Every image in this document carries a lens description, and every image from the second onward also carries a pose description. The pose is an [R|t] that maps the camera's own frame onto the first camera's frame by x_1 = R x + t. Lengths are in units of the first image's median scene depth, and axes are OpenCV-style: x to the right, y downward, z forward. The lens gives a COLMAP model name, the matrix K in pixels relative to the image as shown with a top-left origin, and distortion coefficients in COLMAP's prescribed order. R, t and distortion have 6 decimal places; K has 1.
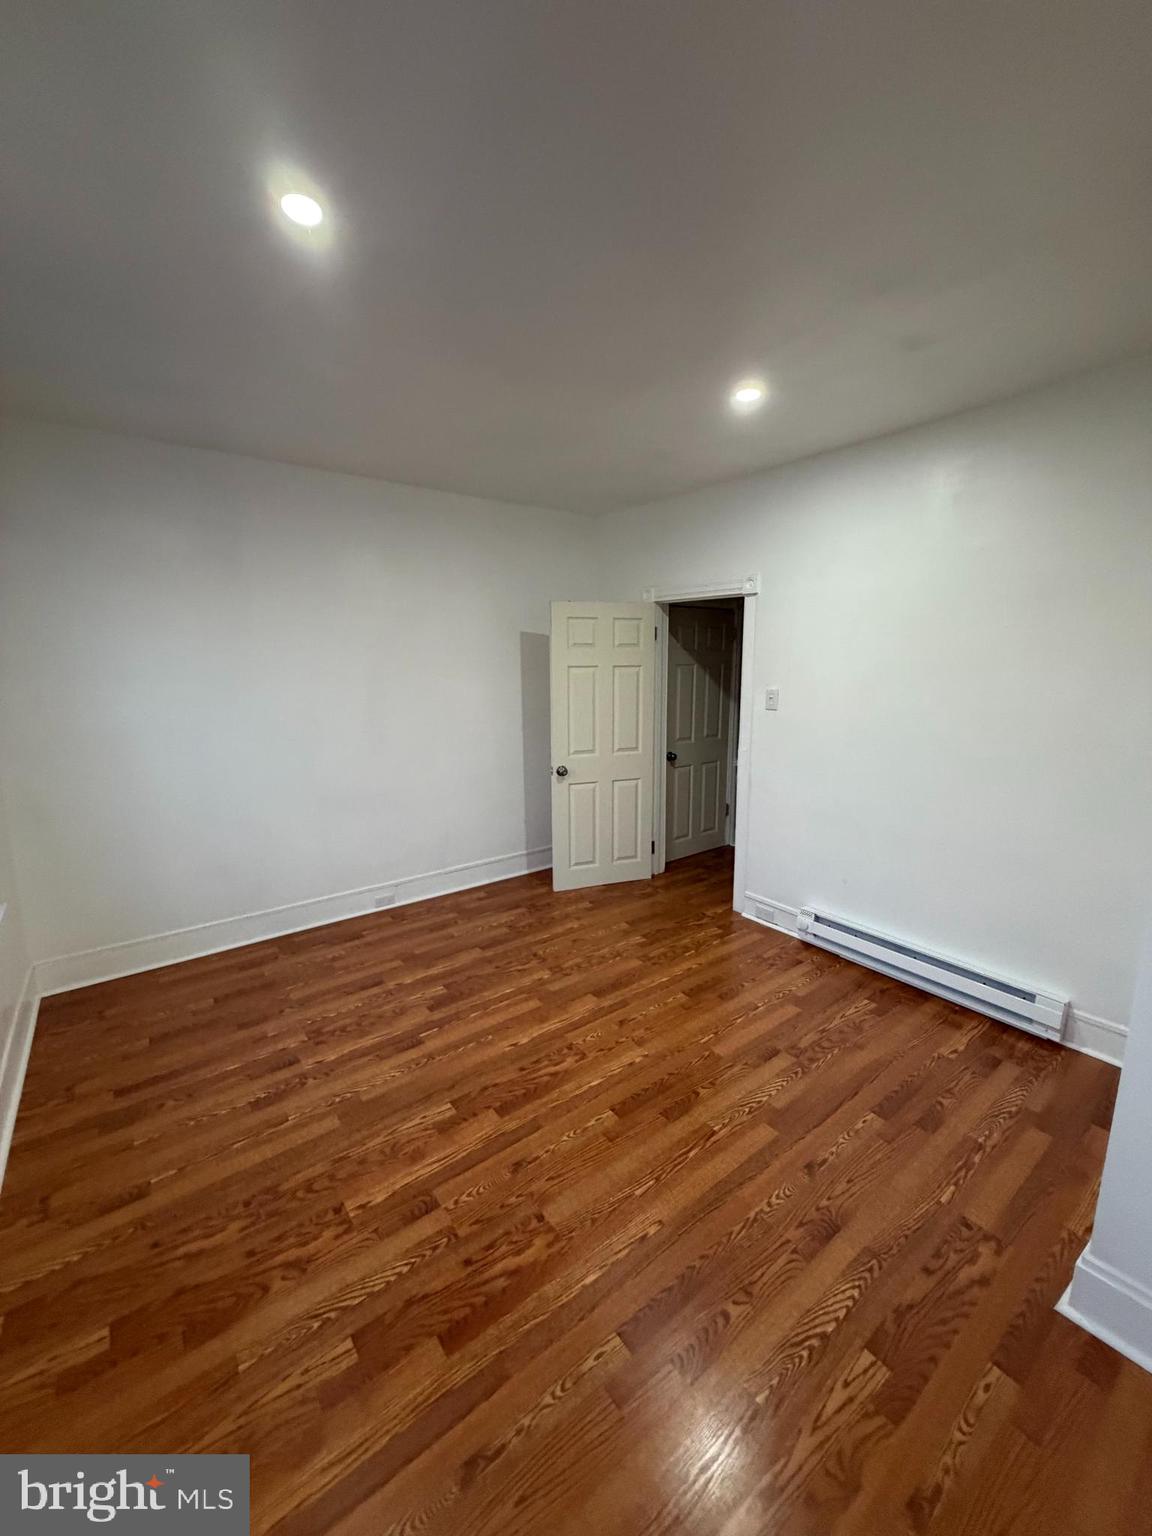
lens RADIAL K [[609.6, 0, 571.0], [0, 609.6, 768.7], [0, 0, 1]] dist [-0.001147, 0.000558]
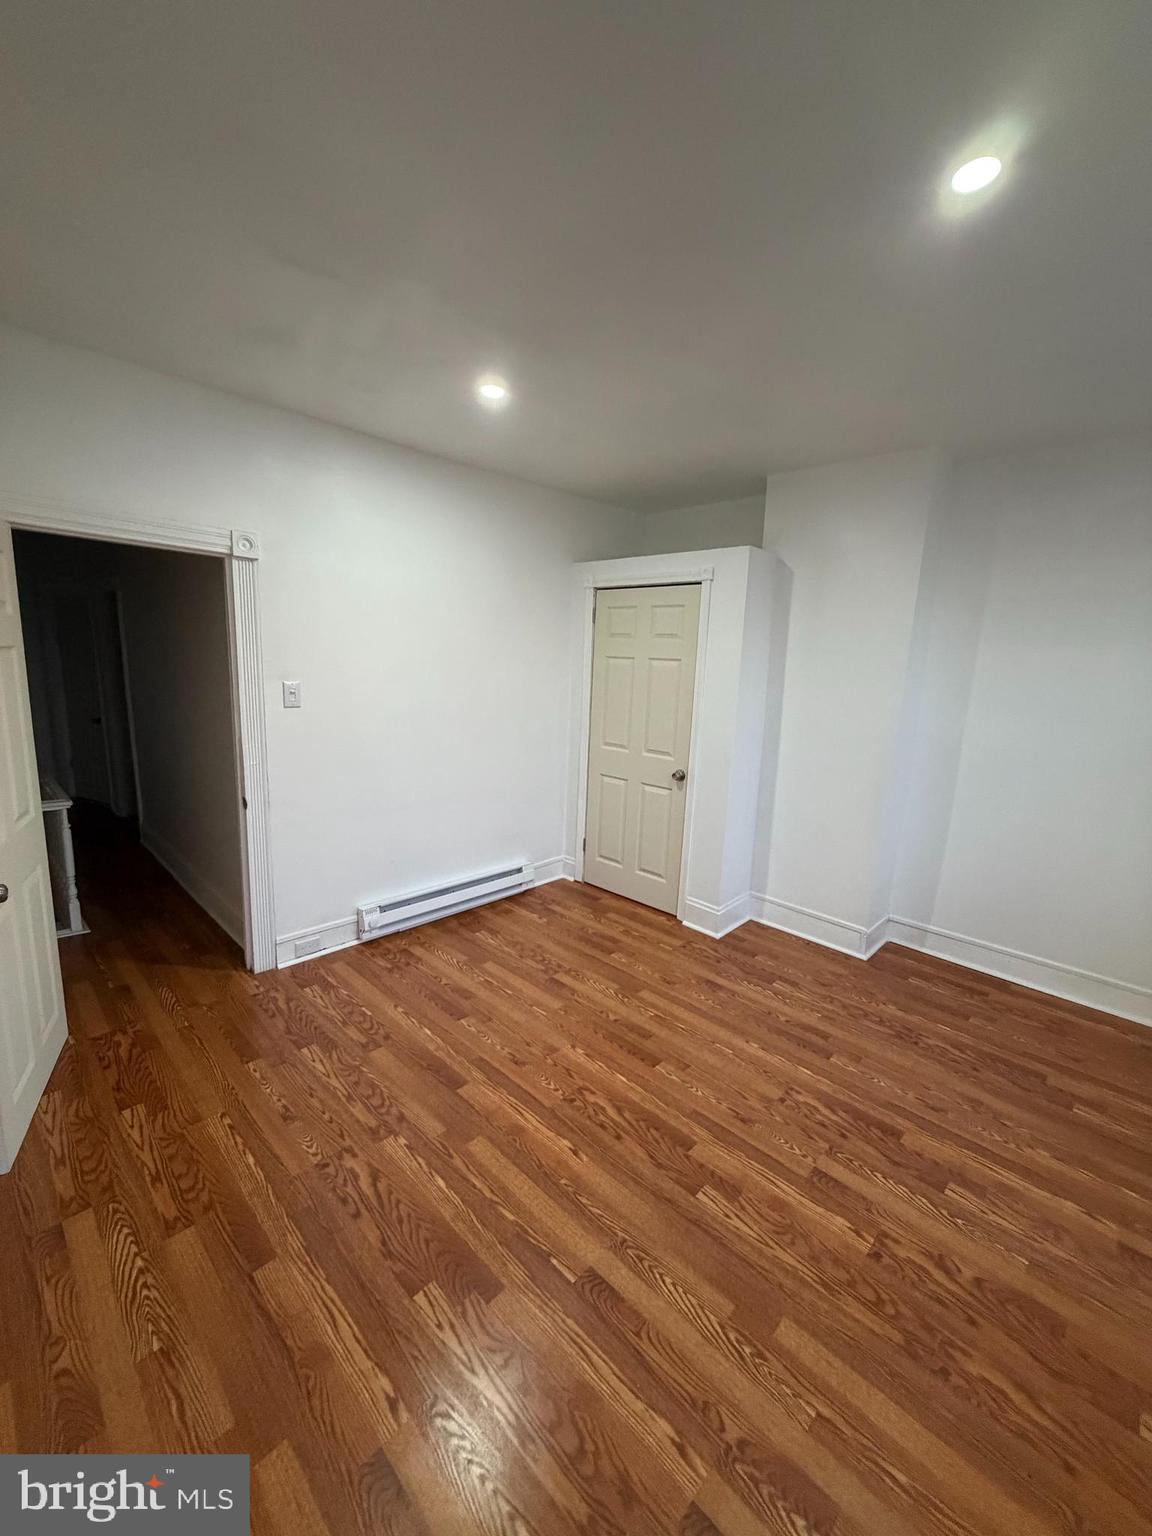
lens RADIAL K [[609.6, 0, 572.1], [0, 609.6, 755.9], [0, 0, 1]] dist [-0.001147, 0.000558]
pose [[-0.154031, -0.158637, 0.975248, -0.880046], [0.137049, 0.974056, 0.180089, -0.210072], [-0.978515, 0.161396, -0.128293, 1.157994]]
